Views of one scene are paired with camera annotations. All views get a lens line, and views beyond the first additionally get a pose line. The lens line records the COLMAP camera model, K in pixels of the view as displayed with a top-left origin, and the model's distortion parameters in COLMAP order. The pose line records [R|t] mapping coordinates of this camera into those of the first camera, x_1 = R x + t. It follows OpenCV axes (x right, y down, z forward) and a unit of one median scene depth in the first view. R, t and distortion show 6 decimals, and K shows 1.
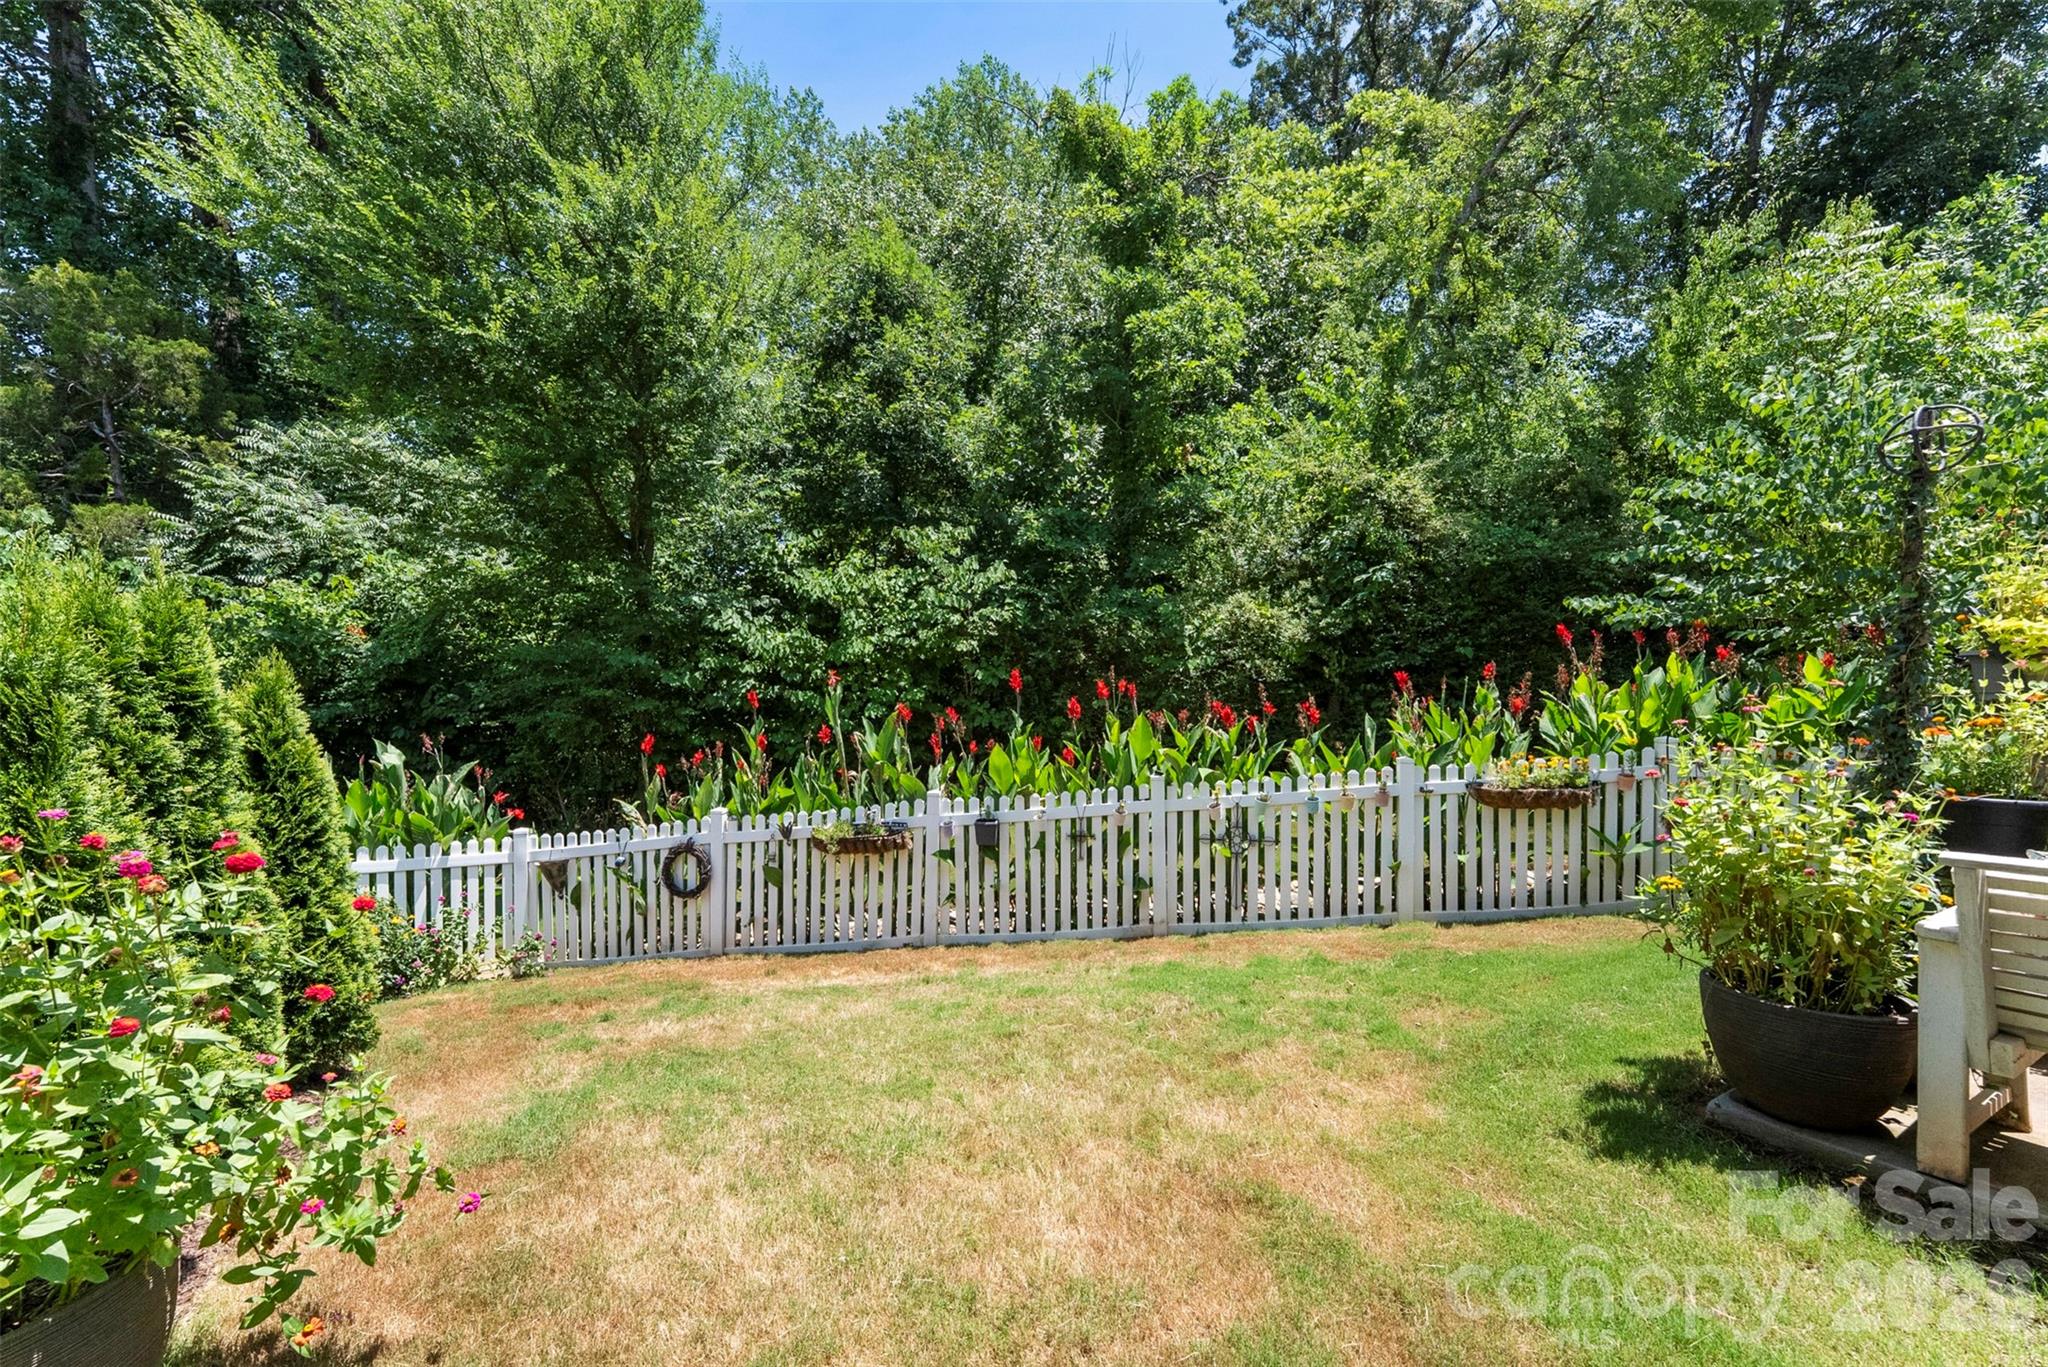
lens RADIAL K [[878.8, 0, 1024.3], [0, 878.8, 684.9], [0, 0, 1]] dist [0.000544, -0.000014]
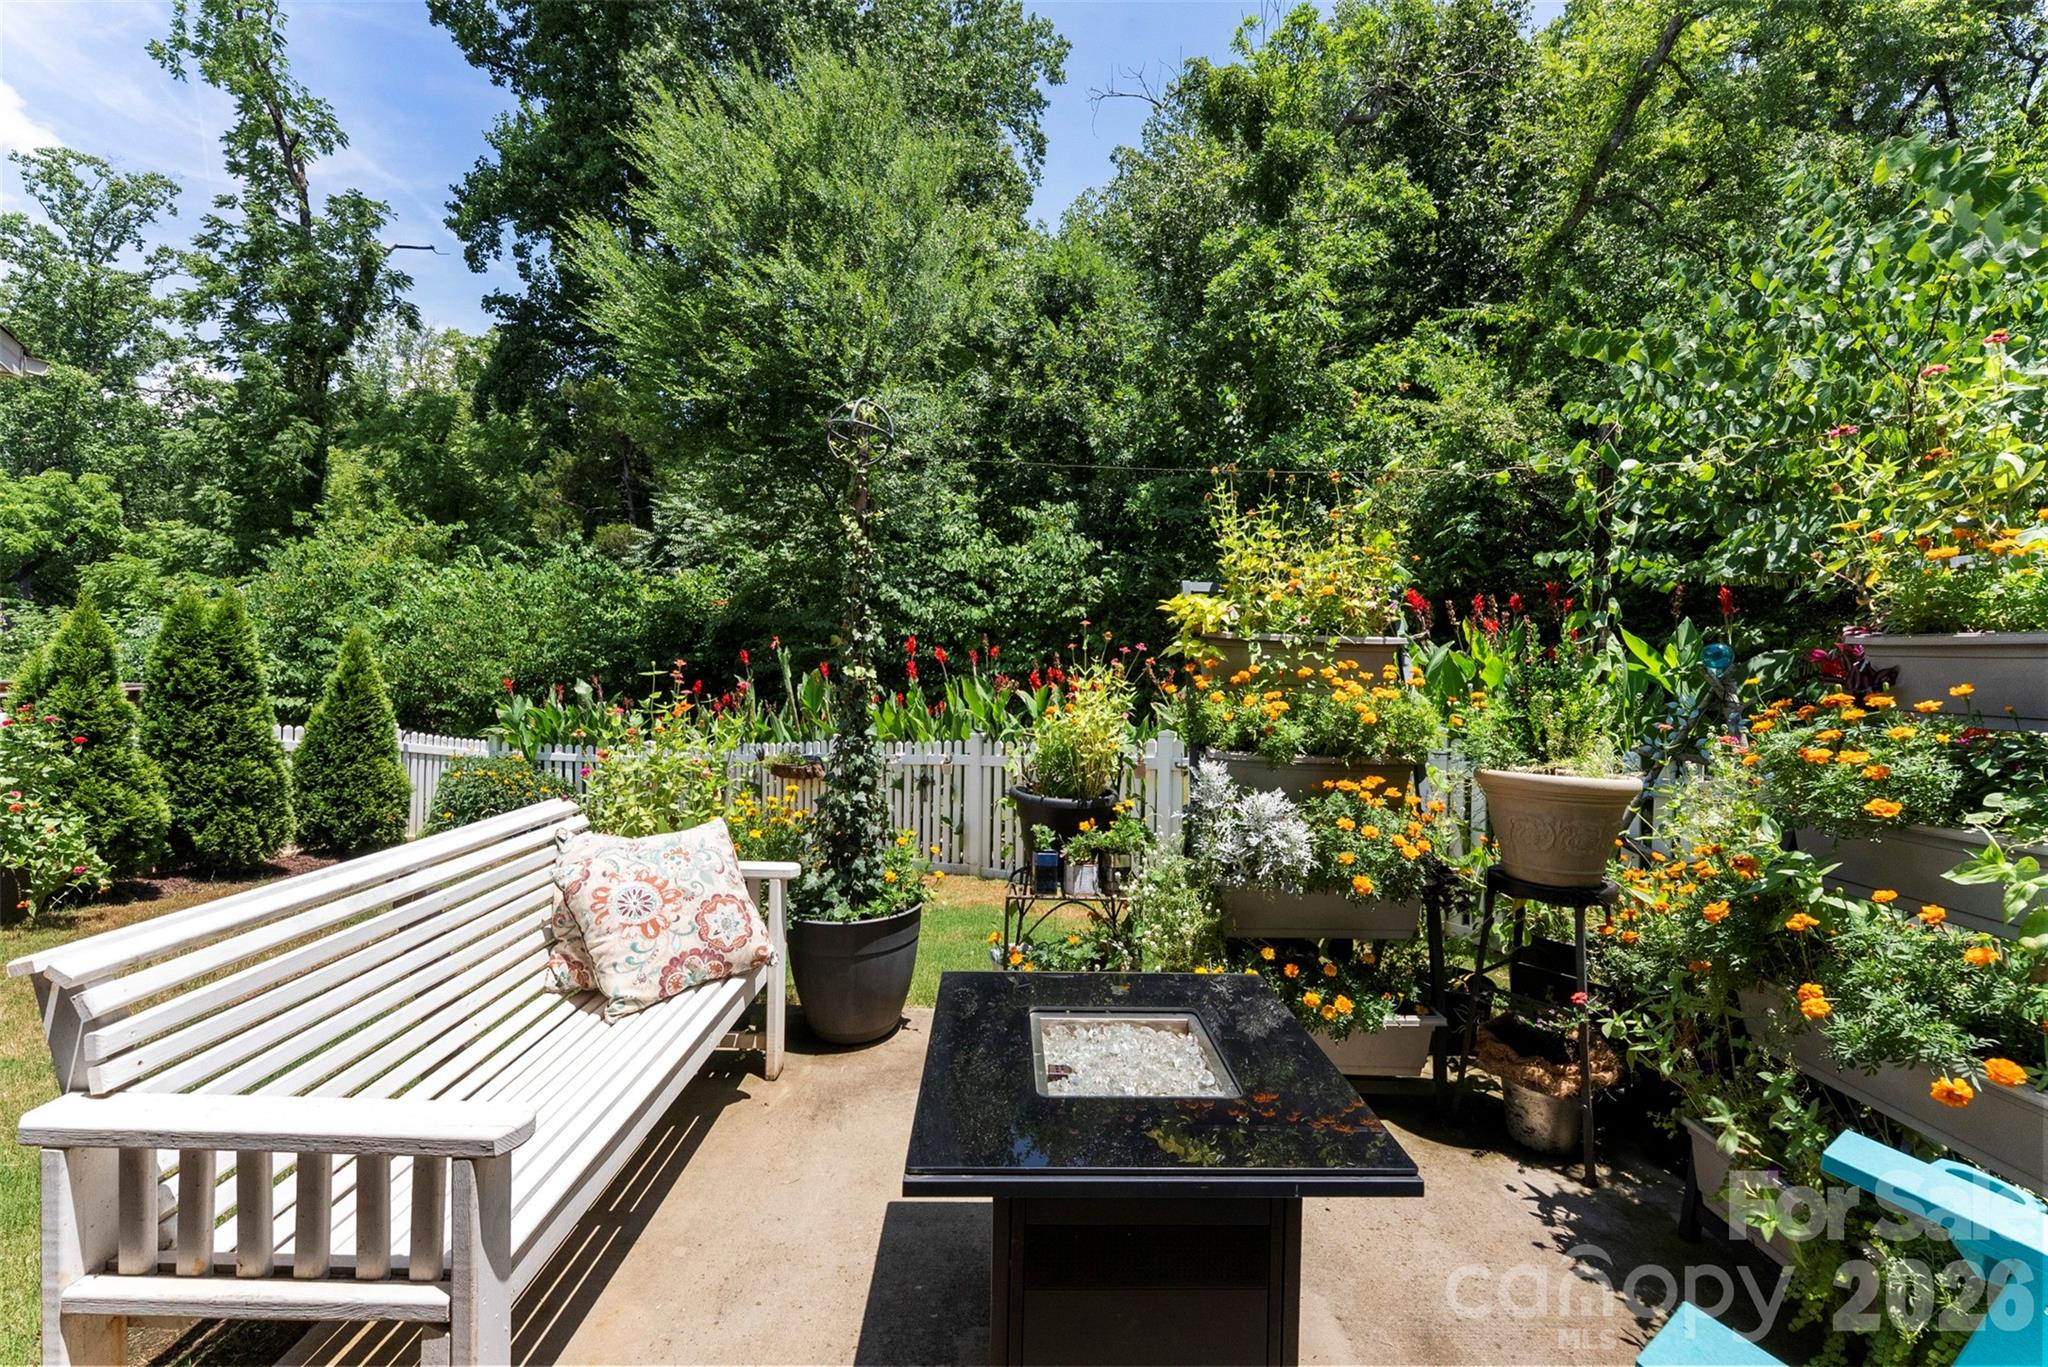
lens RADIAL K [[878.8, 0, 1067.4], [0, 878.8, 644.3], [0, 0, 1]] dist [0.000544, -0.000014]
pose [[0.857555, 0.013783, -0.514208, 0.535869], [-0.012835, 0.999903, 0.005396, -0.010690], [0.514232, 0.001972, 0.857649, 0.066220]]
